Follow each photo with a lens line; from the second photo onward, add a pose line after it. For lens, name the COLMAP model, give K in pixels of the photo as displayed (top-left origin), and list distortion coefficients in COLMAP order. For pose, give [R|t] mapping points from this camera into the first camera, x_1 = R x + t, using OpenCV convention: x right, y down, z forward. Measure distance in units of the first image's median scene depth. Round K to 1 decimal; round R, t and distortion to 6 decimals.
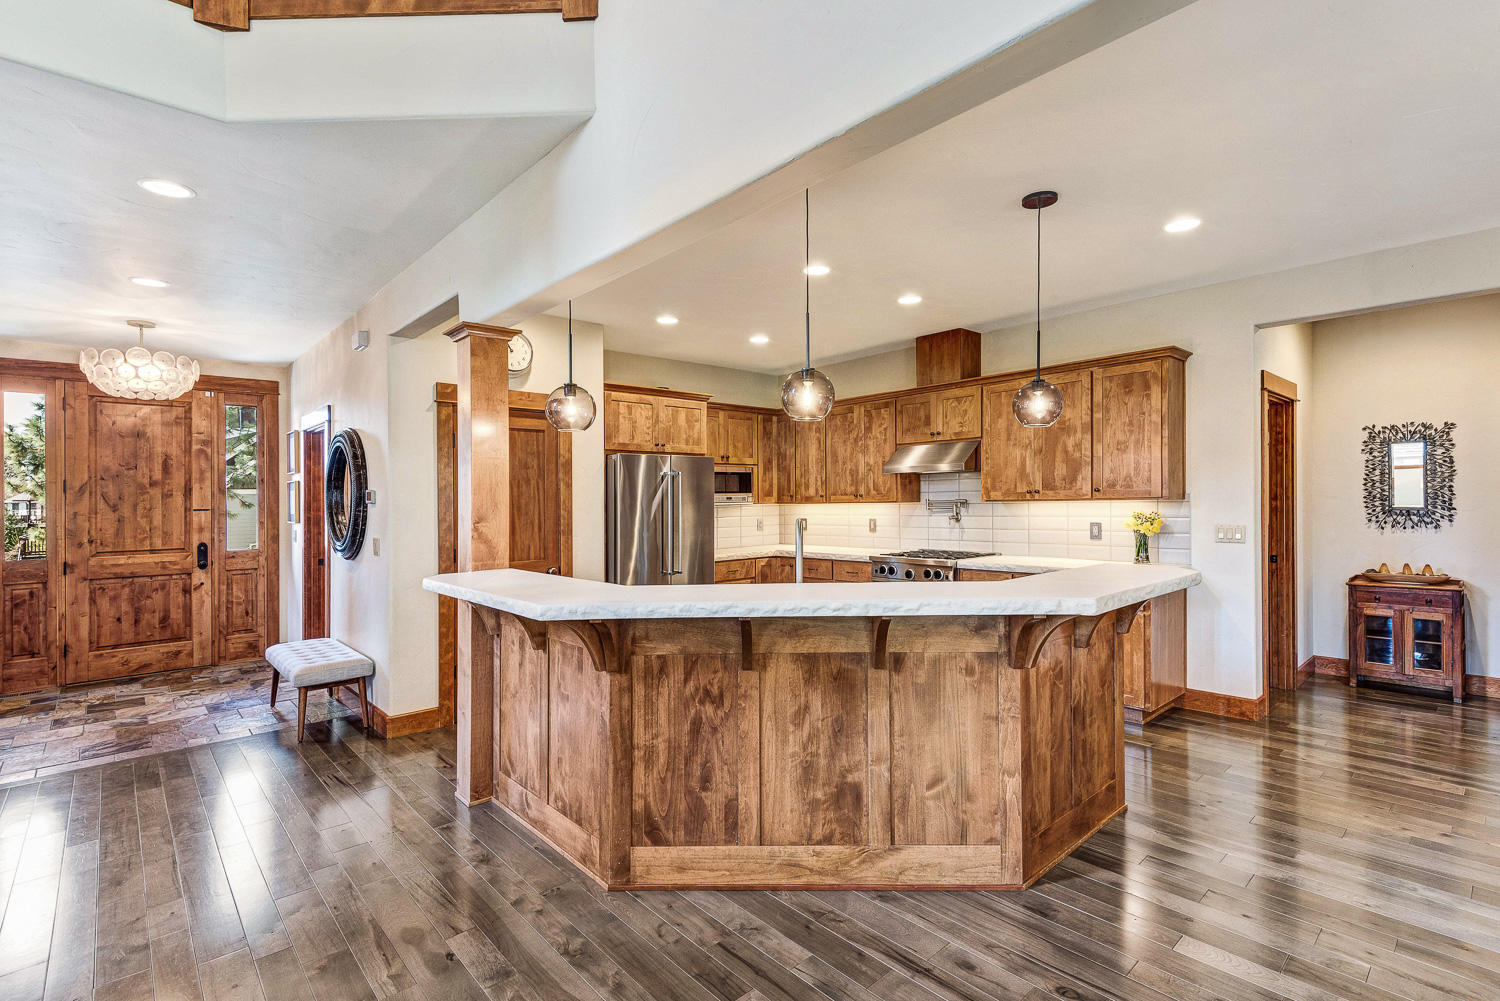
lens RADIAL K [[694.5, 0, 780.3], [0, 694.5, 509.8], [0, 0, 1]] dist [0.014294, -0.001717]
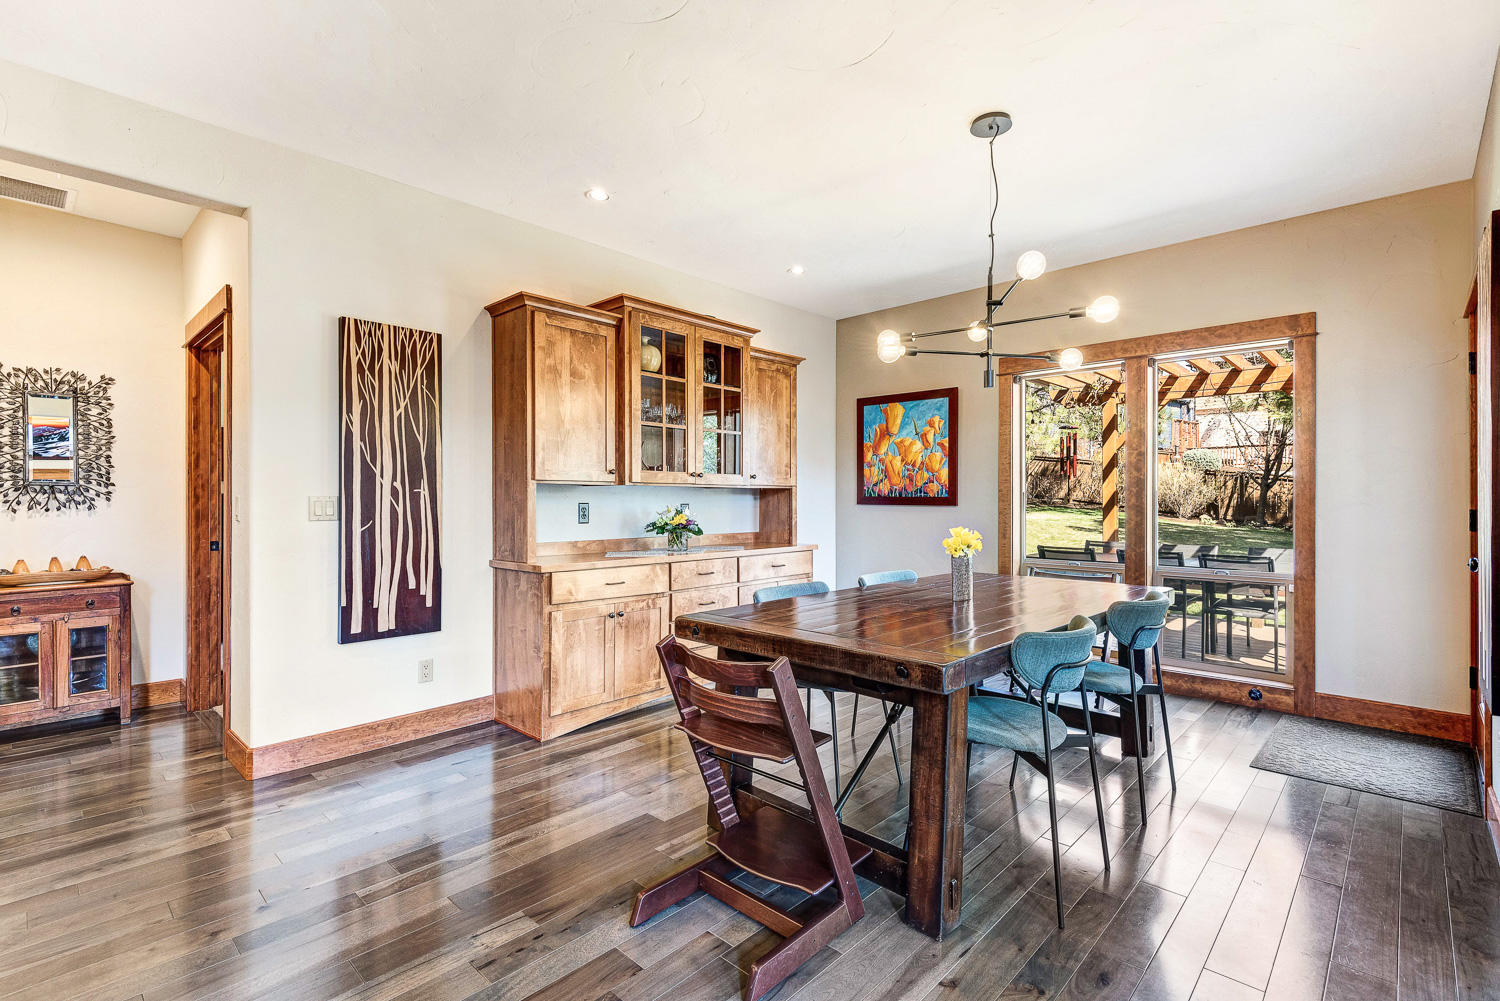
lens RADIAL K [[694.5, 0, 751.2], [0, 694.5, 501.3], [0, 0, 1]] dist [0.014294, -0.001717]
pose [[-0.041265, 0.009242, 0.999105, 0.086607], [0.018809, 0.999787, -0.008472, 0.027076], [-0.998971, 0.018443, -0.041430, 0.211521]]
